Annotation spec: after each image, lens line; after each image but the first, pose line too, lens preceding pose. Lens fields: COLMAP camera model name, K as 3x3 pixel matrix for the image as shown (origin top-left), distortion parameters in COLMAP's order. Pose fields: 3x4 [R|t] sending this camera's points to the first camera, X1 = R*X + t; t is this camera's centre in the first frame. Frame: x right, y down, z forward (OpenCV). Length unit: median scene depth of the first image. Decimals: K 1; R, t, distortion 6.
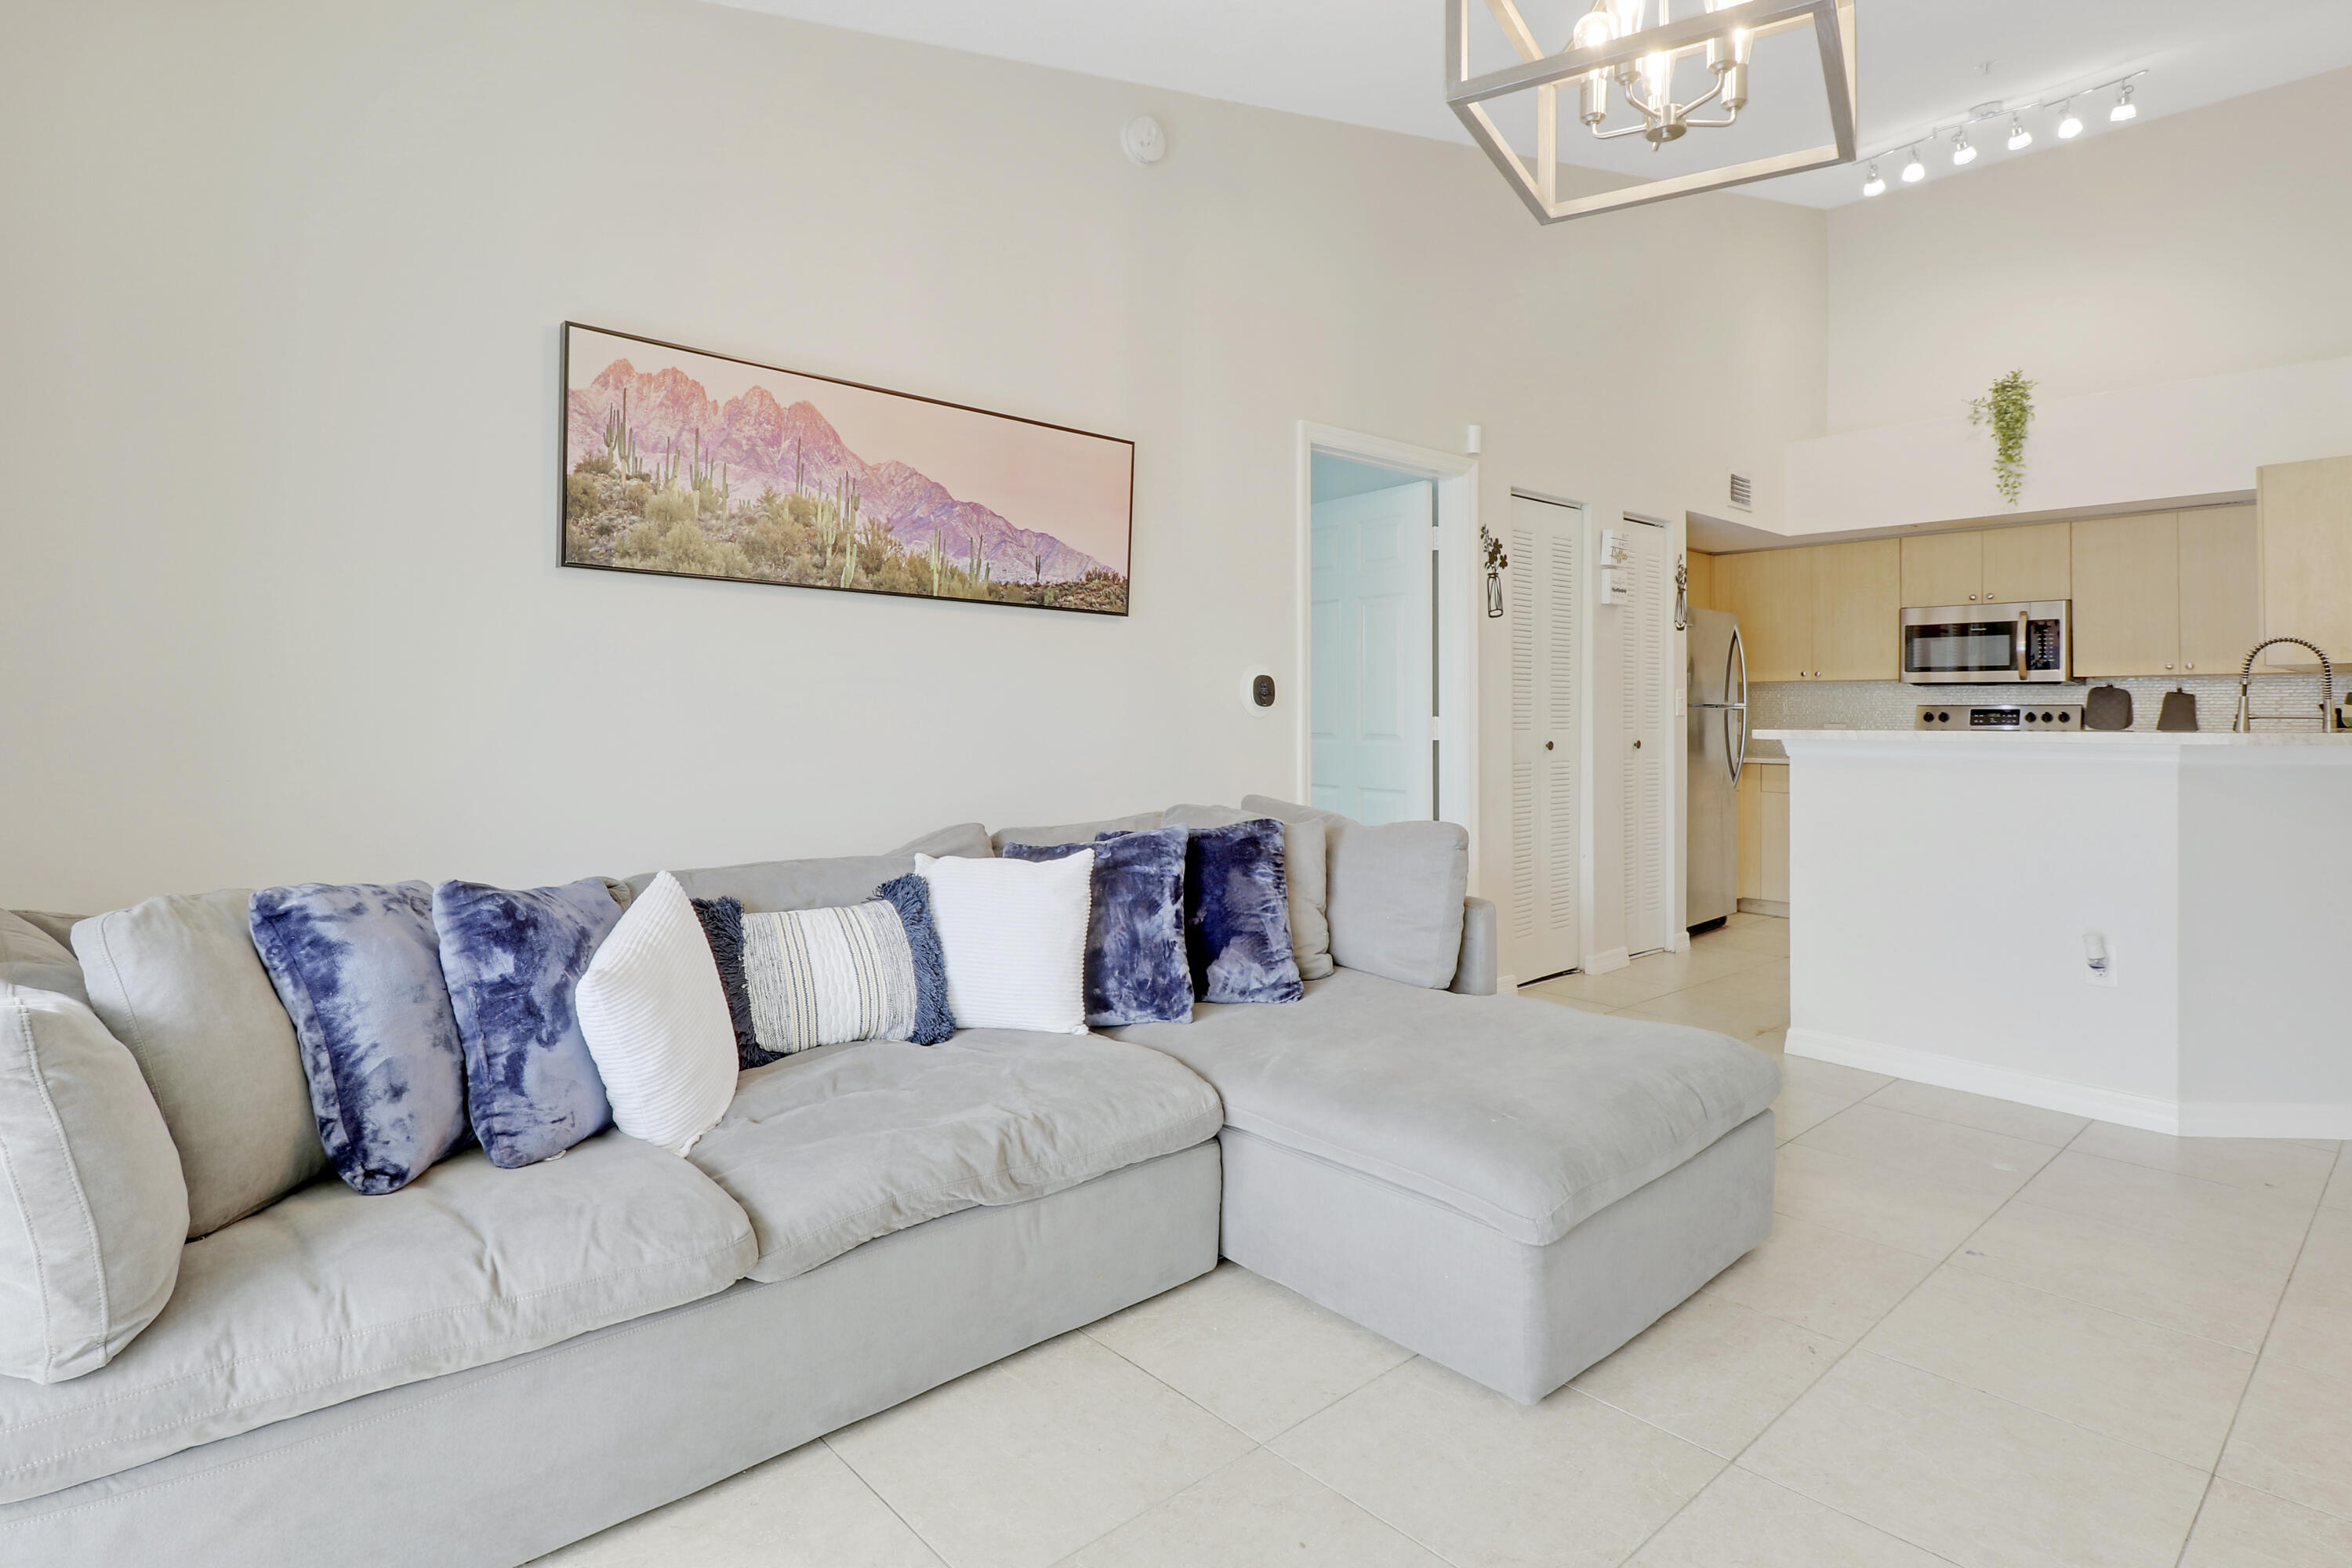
lens RADIAL K [[1203.3, 0, 1203.4], [0, 1203.3, 697.2], [0, 0, 1]] dist [-0.003974, -0.008887]
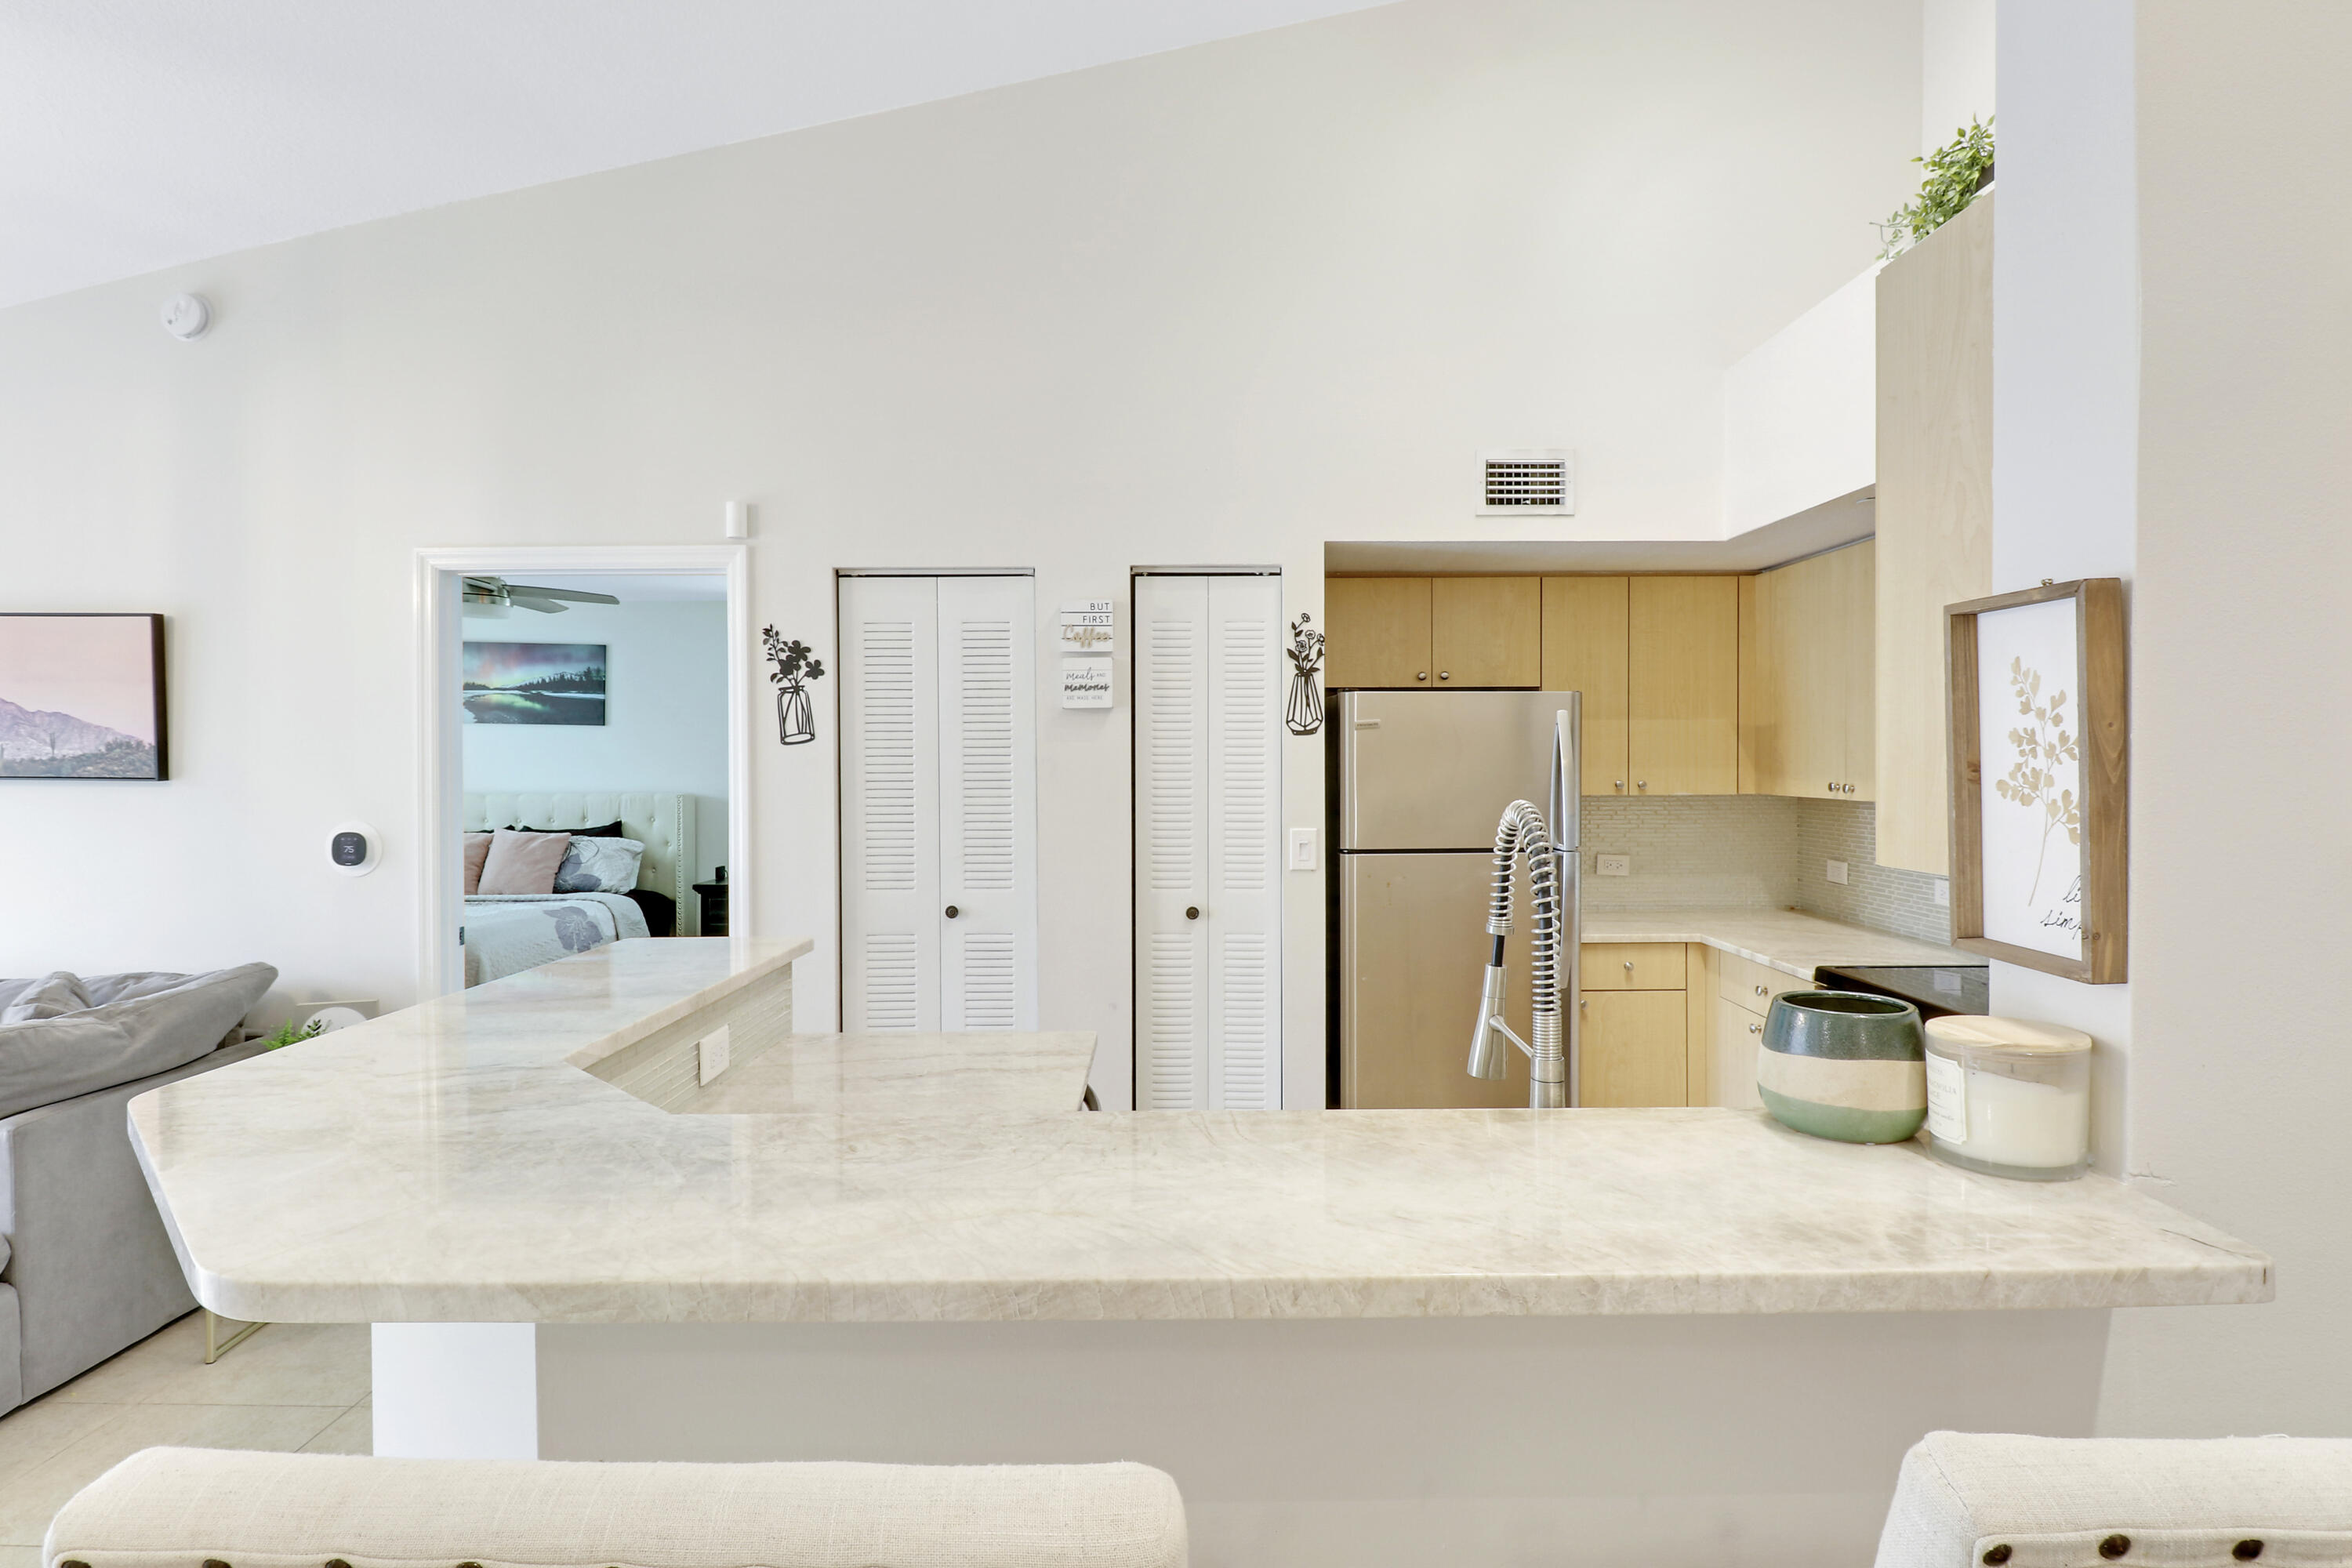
lens RADIAL K [[1203.3, 0, 1195.3], [0, 1203.3, 772.1], [0, 0, 1]] dist [-0.003974, -0.008887]
pose [[0.752061, 0.002256, -0.659090, 0.758495], [0.014145, 0.999709, 0.019562, -0.048670], [0.658942, -0.024035, 0.751810, 0.481145]]
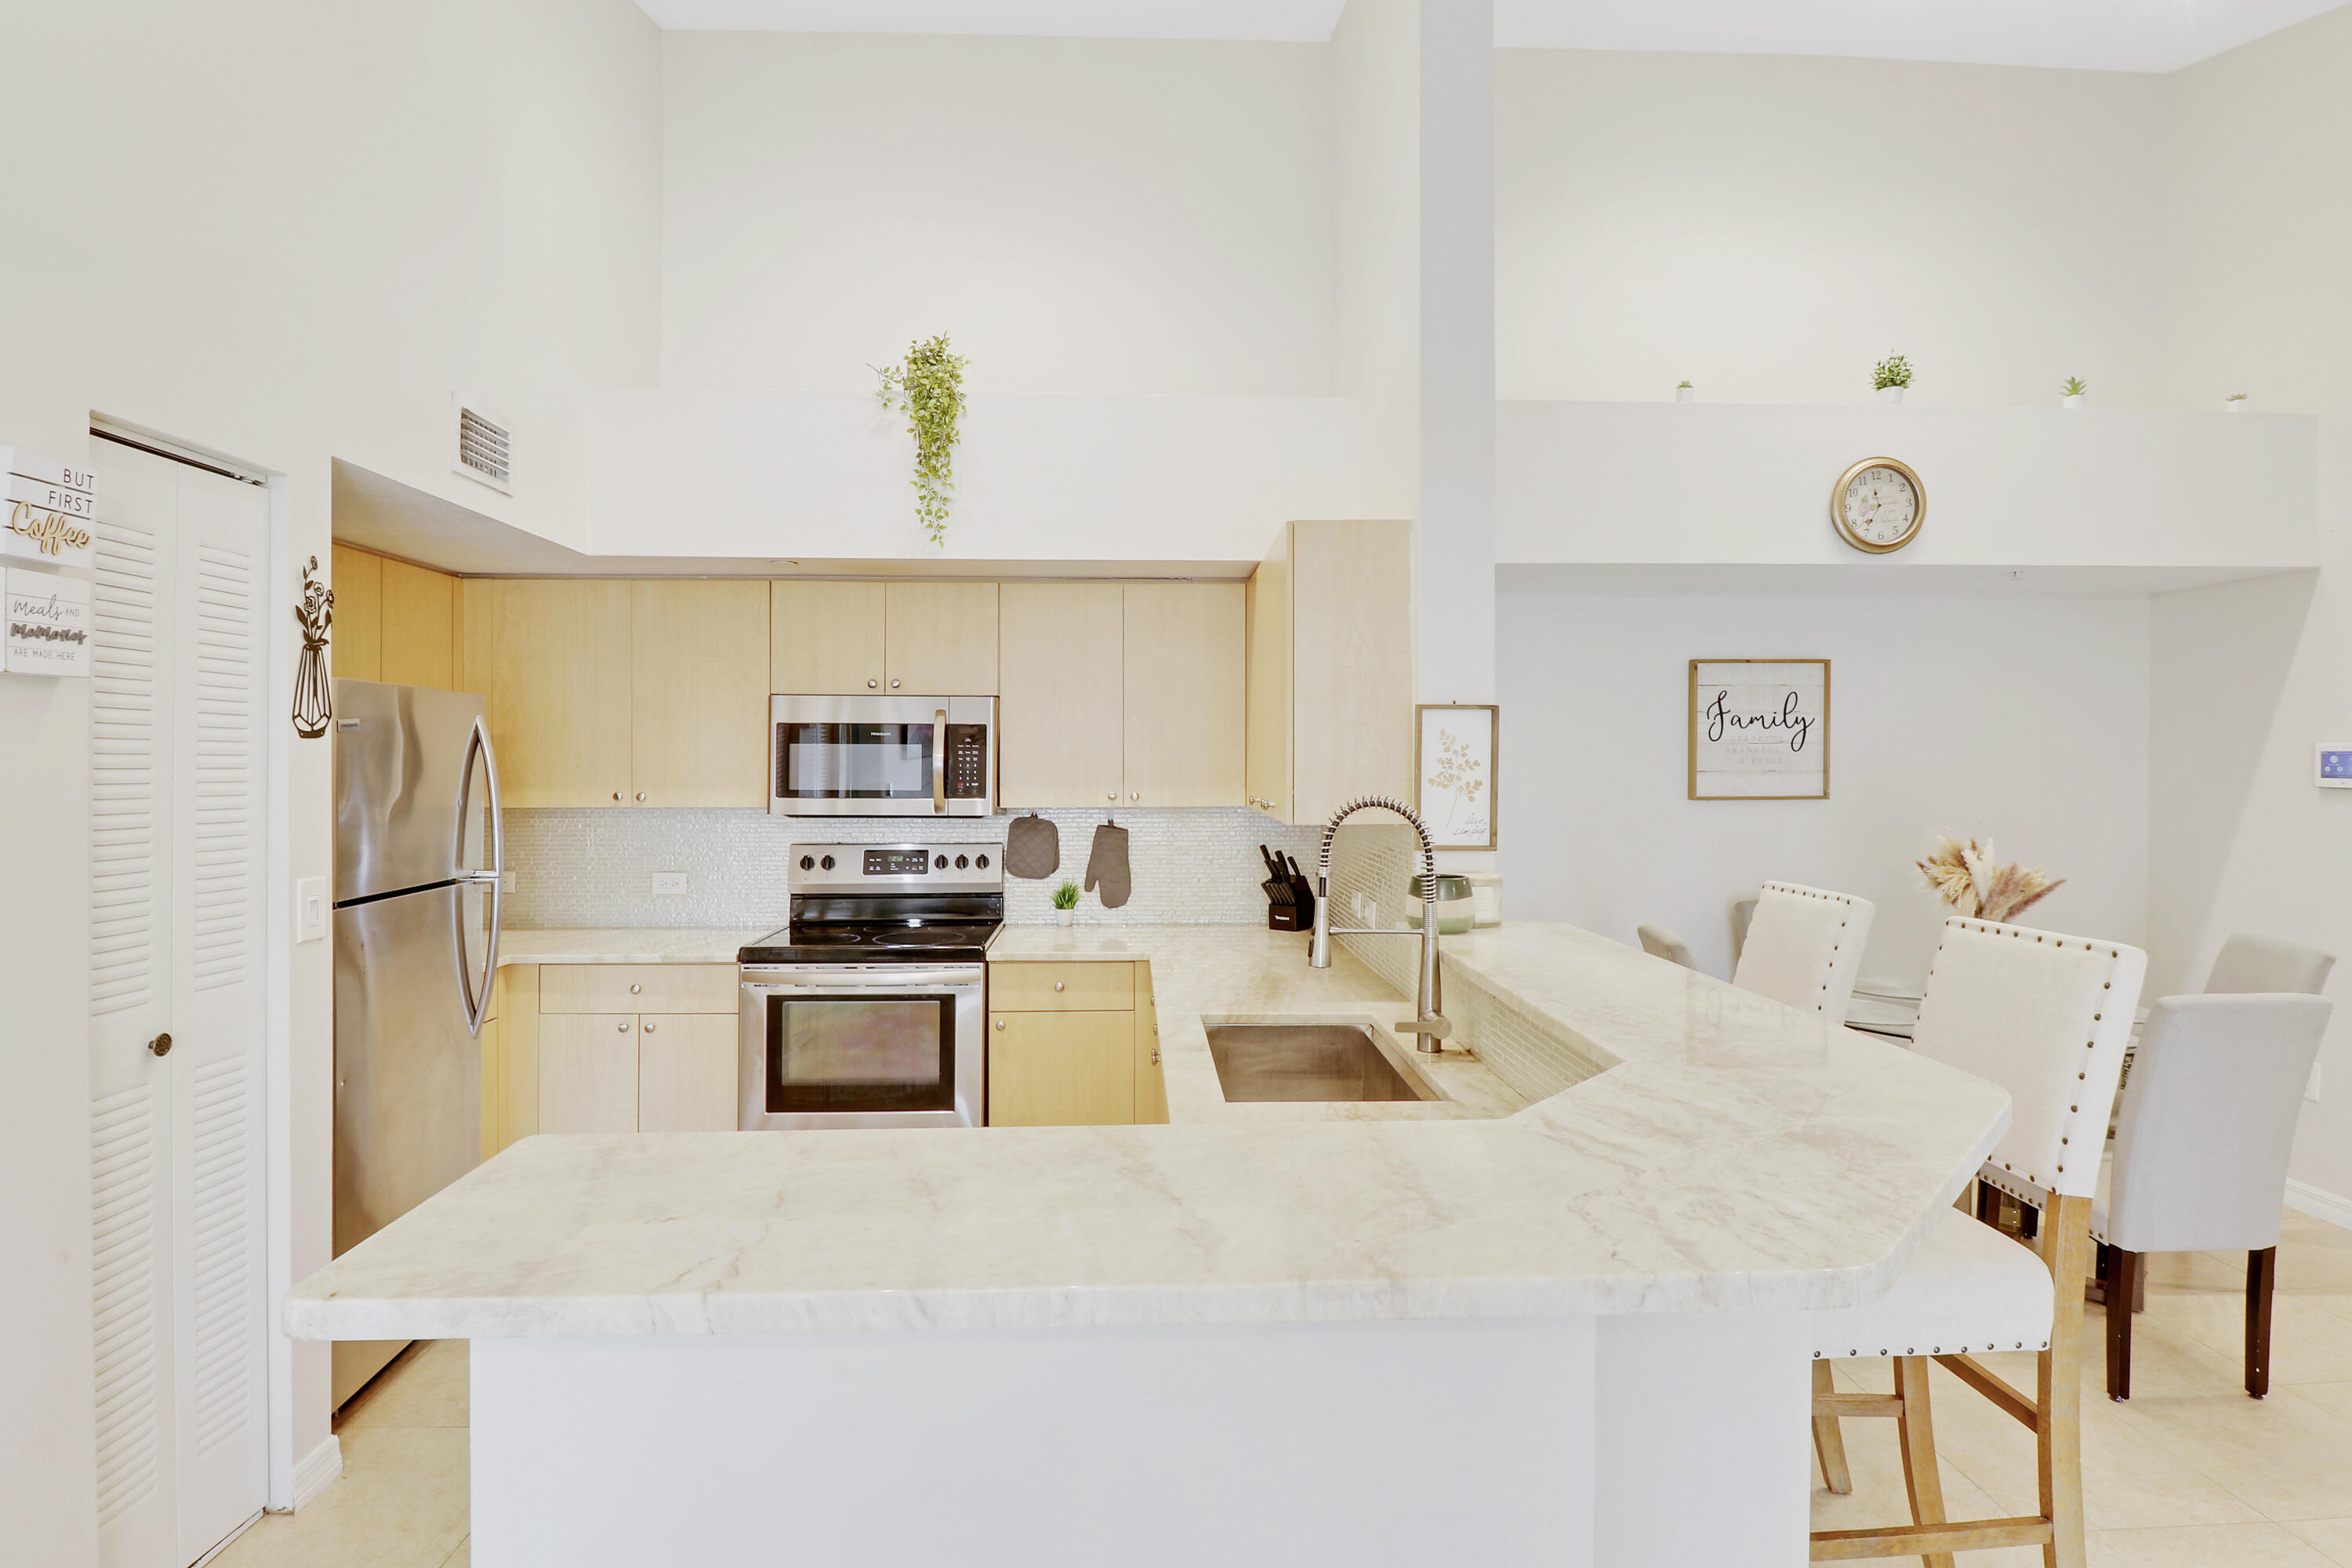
lens RADIAL K [[1203.3, 0, 1184.6], [0, 1203.3, 778.7], [0, 0, 1]] dist [-0.003974, -0.008887]
pose [[0.631772, -0.014844, 0.775012, 0.260246], [-0.007278, 0.999659, 0.025079, -0.053263], [-0.775120, -0.021485, 0.631448, 0.489571]]
